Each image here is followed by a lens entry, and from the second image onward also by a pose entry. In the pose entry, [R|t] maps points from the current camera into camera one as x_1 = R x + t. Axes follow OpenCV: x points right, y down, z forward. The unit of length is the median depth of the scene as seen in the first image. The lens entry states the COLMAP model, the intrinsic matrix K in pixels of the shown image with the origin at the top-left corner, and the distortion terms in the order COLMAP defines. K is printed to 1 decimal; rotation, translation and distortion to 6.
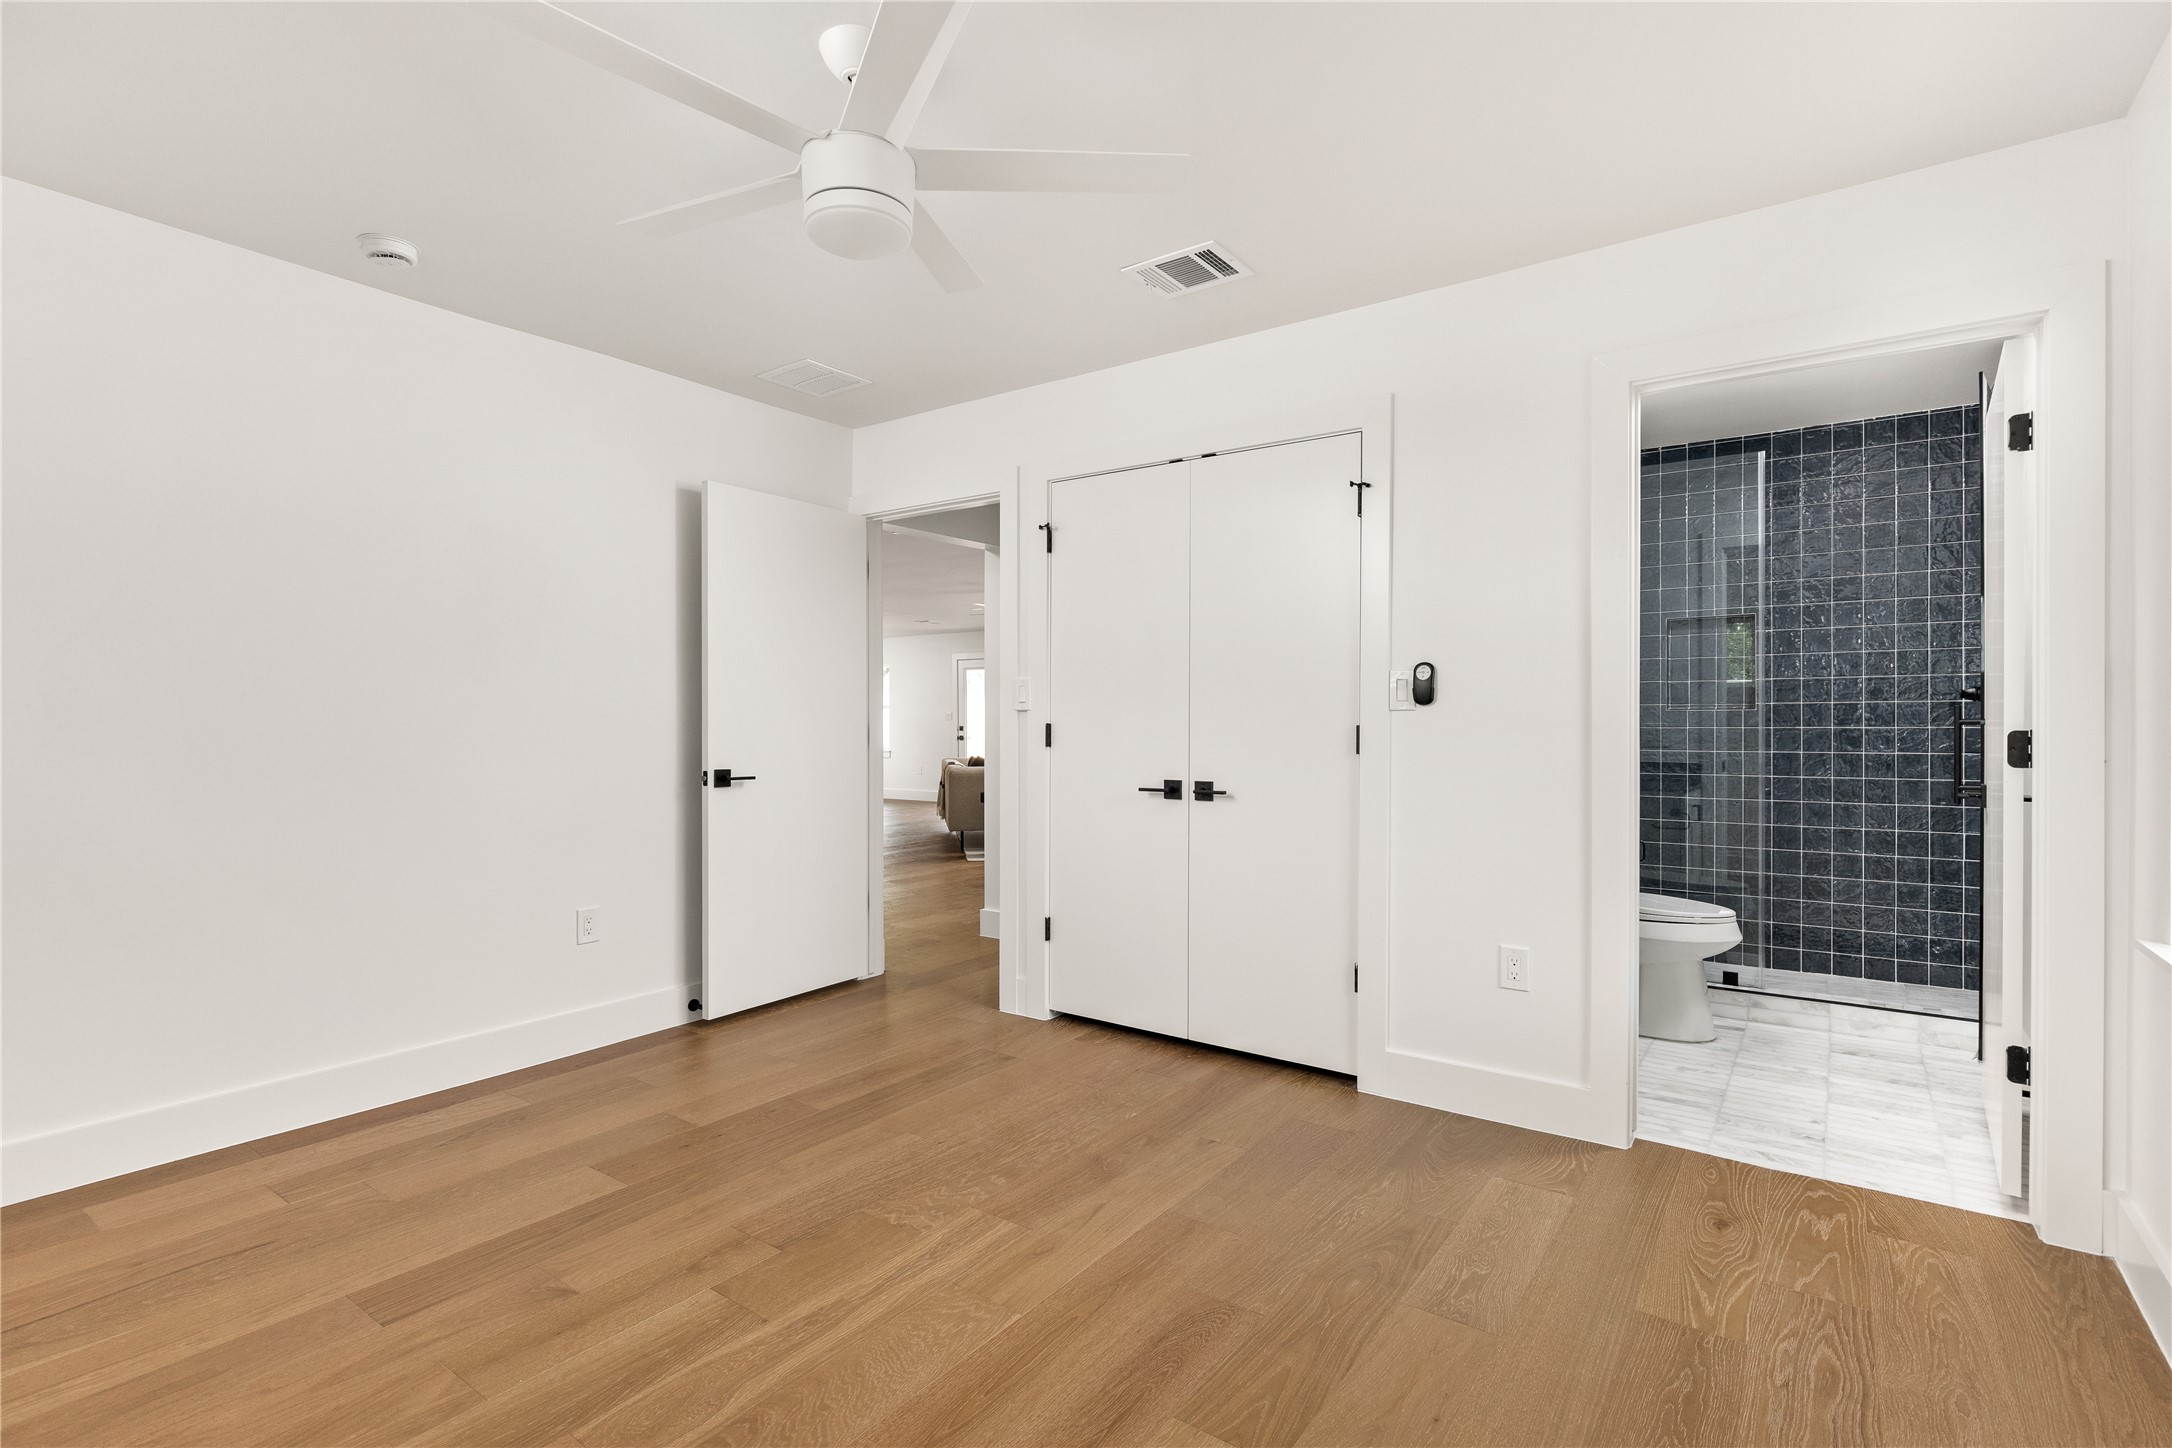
lens RADIAL K [[995.1, 0, 1096.0], [0, 995.1, 723.8], [0, 0, 1]] dist [0.008378, -0.001208]
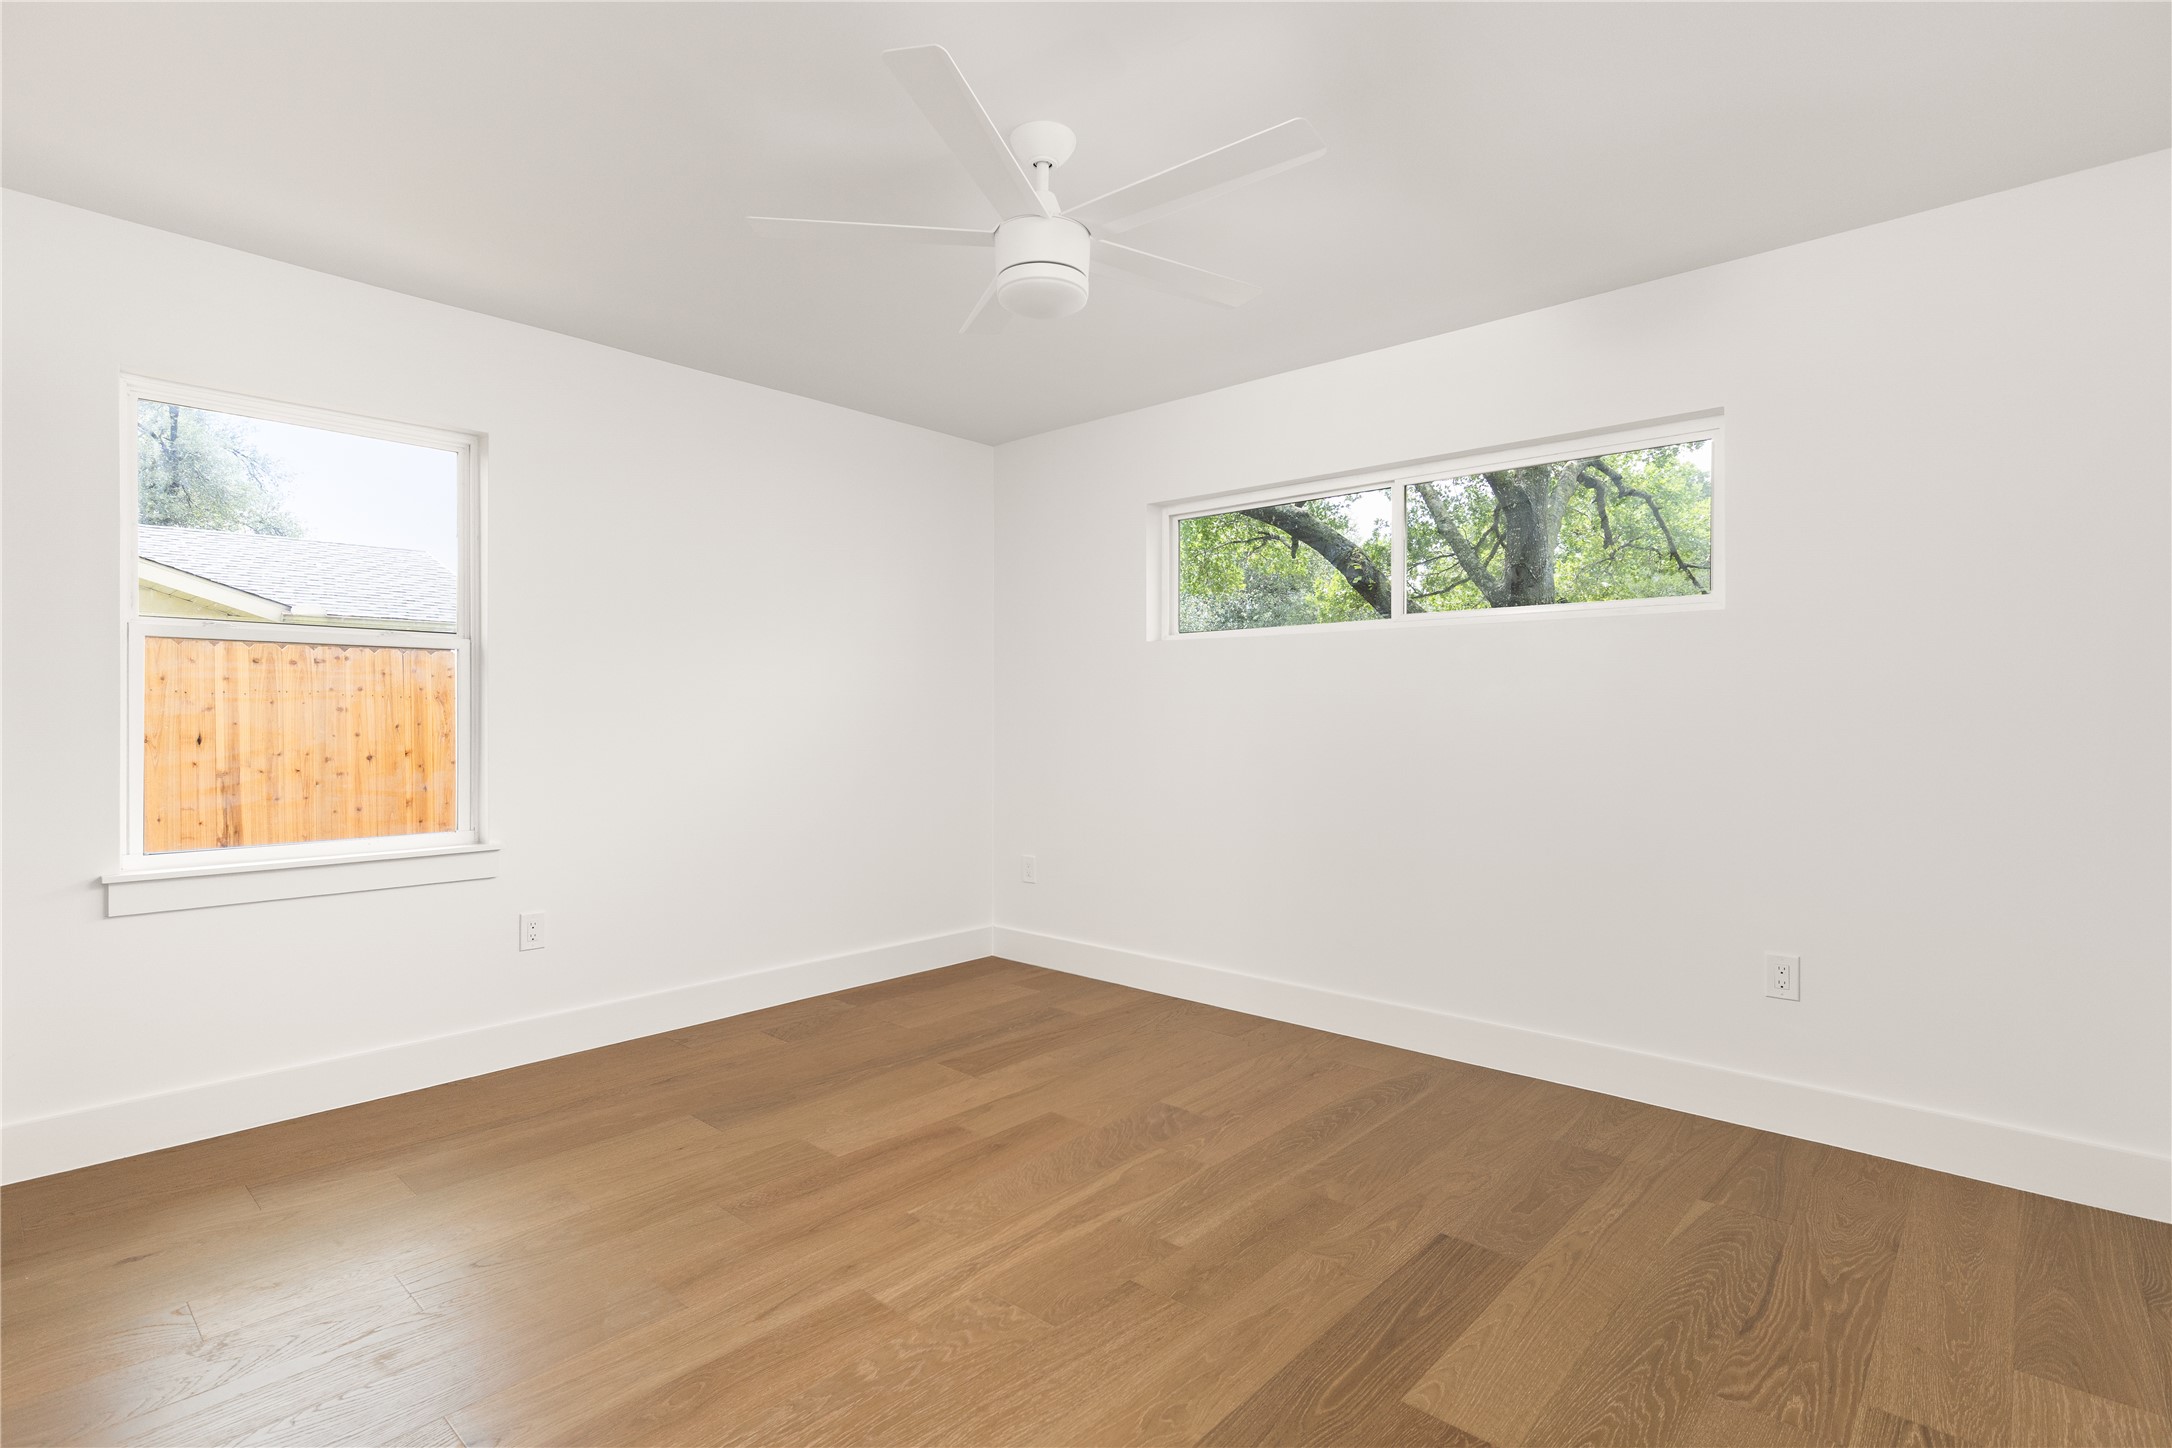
lens RADIAL K [[995.1, 0, 1096.0], [0, 995.1, 723.8], [0, 0, 1]] dist [0.008378, -0.001208]
pose [[-0.994264, -0.003070, 0.106914, -0.358357], [-0.001976, 0.999945, 0.010337, -0.003207], [-0.106939, 0.010067, -0.994215, 1.815934]]
